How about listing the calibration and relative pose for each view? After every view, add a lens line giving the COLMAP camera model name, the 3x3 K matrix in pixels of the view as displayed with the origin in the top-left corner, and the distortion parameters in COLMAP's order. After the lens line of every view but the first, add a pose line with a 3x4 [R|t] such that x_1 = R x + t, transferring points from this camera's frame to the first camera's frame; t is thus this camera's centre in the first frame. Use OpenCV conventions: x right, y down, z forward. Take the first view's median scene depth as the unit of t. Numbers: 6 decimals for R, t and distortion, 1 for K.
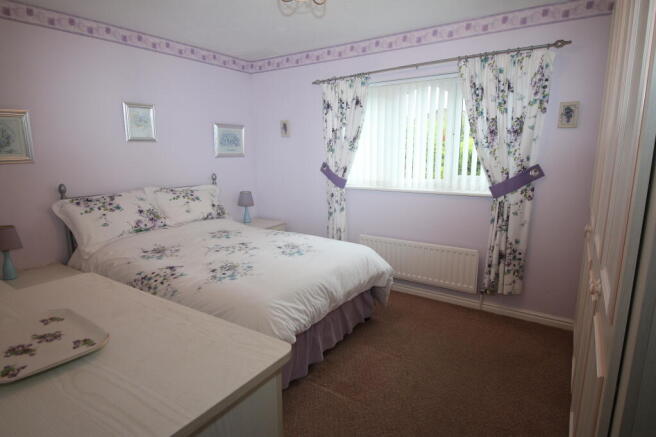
lens RADIAL K [[364.9, 0, 327.7], [0, 364.9, 217.6], [0, 0, 1]] dist [-0.015188, -0.004334]
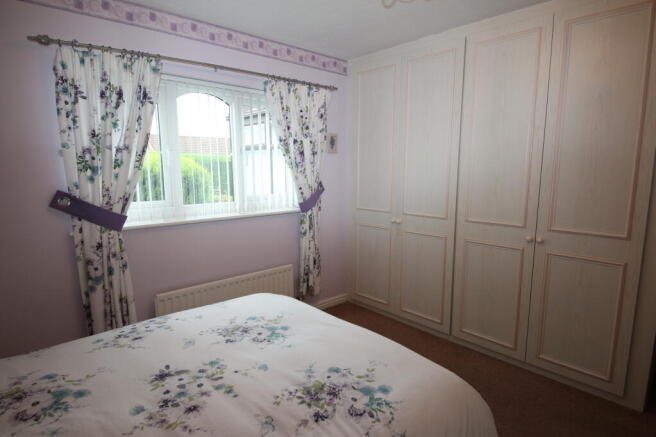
lens RADIAL K [[364.9, 0, 328.9], [0, 364.9, 218.1], [0, 0, 1]] dist [-0.015188, -0.004334]
pose [[0.215840, -0.129435, 0.967812, -0.574052], [0.168174, 0.981291, 0.093732, -0.123005], [-0.961837, 0.142530, 0.233569, 0.641642]]
